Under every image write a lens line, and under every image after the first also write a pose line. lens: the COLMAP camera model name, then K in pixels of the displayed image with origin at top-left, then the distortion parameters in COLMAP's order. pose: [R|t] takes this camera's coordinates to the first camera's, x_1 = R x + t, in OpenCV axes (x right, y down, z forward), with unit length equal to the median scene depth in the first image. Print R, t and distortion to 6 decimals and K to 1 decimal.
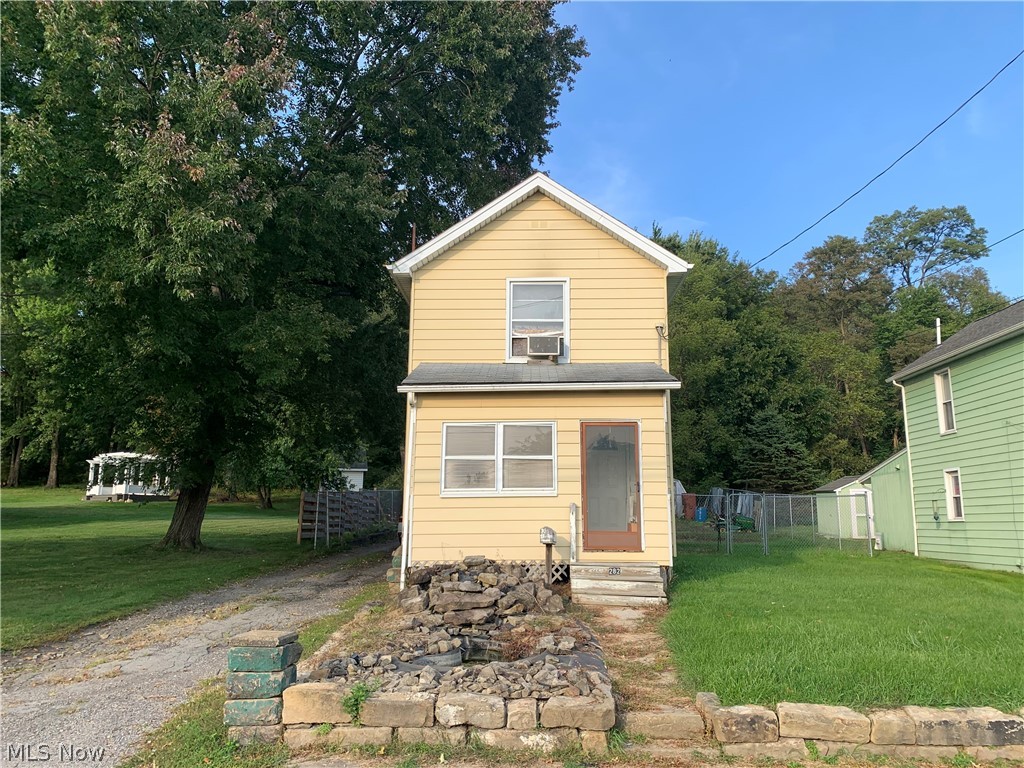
lens RADIAL K [[784.0, 0, 512.0], [0, 784.0, 384.0], [0, 0, 1]] dist [-0.001624, -0.001205]
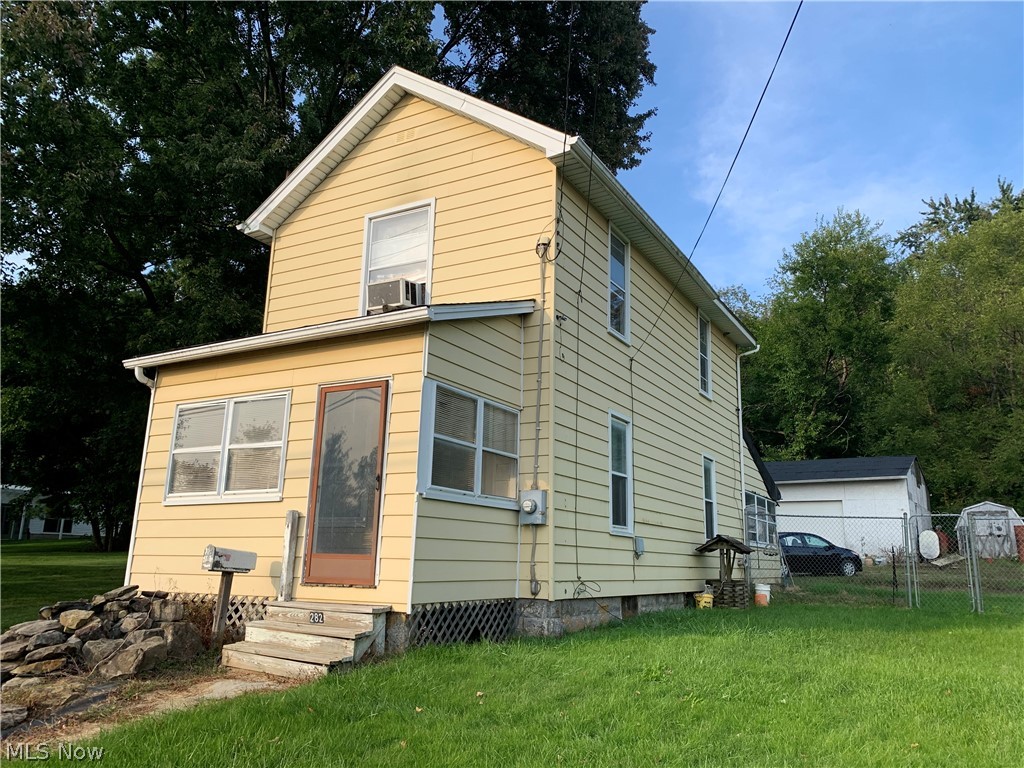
lens RADIAL K [[777.8, 0, 512.4], [0, 777.8, 401.0], [0, 0, 1]] dist [-0.001408, -0.000776]
pose [[0.875742, -0.070753, -0.477567, 0.545181], [0.059628, 0.997480, -0.038437, 0.093247], [0.479083, 0.005184, 0.877754, 0.498208]]
